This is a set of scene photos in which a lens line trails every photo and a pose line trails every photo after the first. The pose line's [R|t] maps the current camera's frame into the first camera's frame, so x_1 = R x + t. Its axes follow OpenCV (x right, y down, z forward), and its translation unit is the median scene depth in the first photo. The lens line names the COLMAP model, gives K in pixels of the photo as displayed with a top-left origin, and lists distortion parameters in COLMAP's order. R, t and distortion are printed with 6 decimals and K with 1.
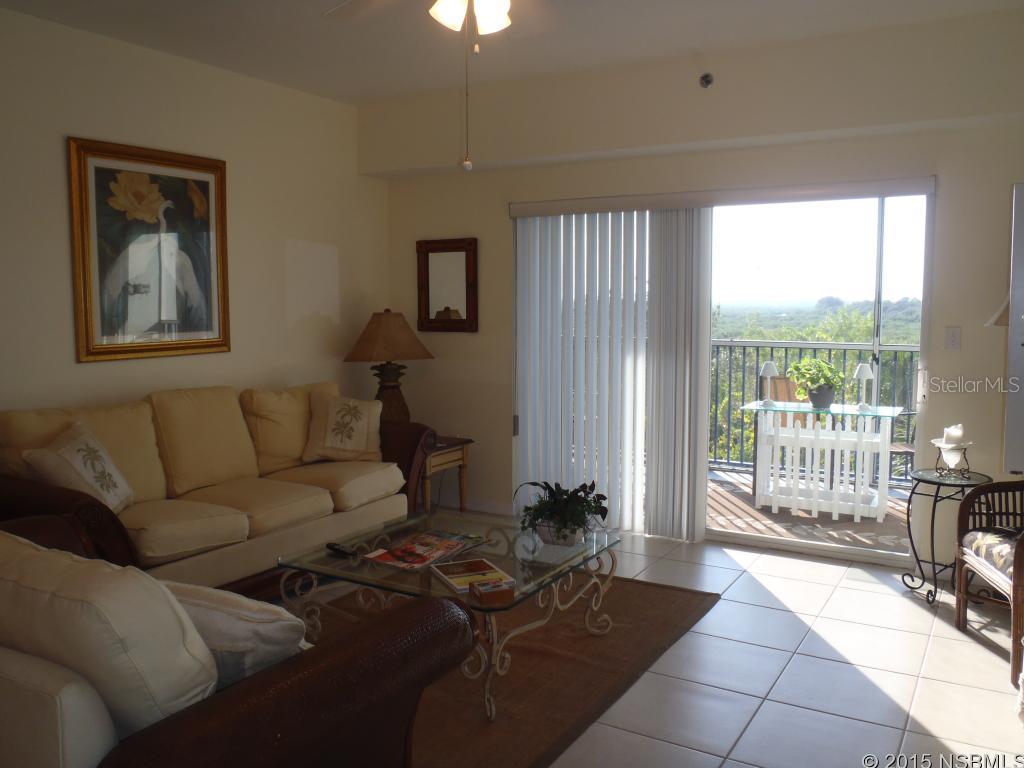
lens RADIAL K [[845.4, 0, 512.0], [0, 845.4, 384.0], [0, 0, 1]] dist [-0.111021, 0.112273]
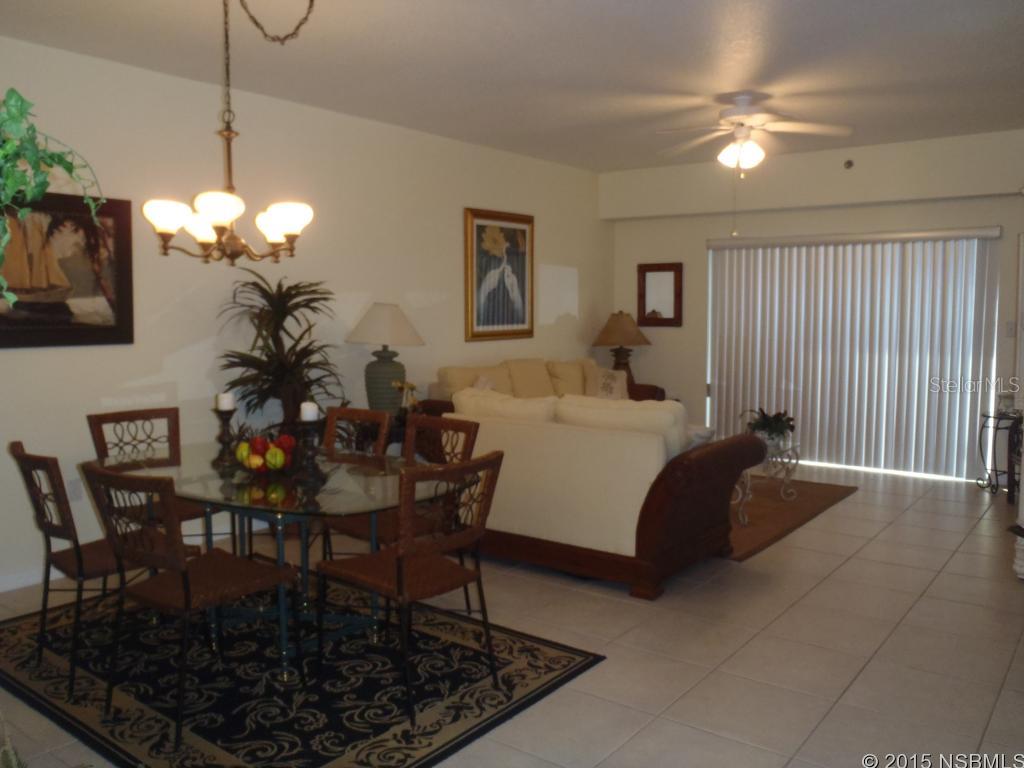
lens RADIAL K [[845.4, 0, 512.0], [0, 845.4, 384.0], [0, 0, 1]] dist [-0.111021, 0.112273]
pose [[0.994123, 0.005939, -0.108089, -0.211820], [-0.006687, 0.999956, -0.006560, 0.059809], [0.108045, 0.007244, 0.994120, -0.581943]]
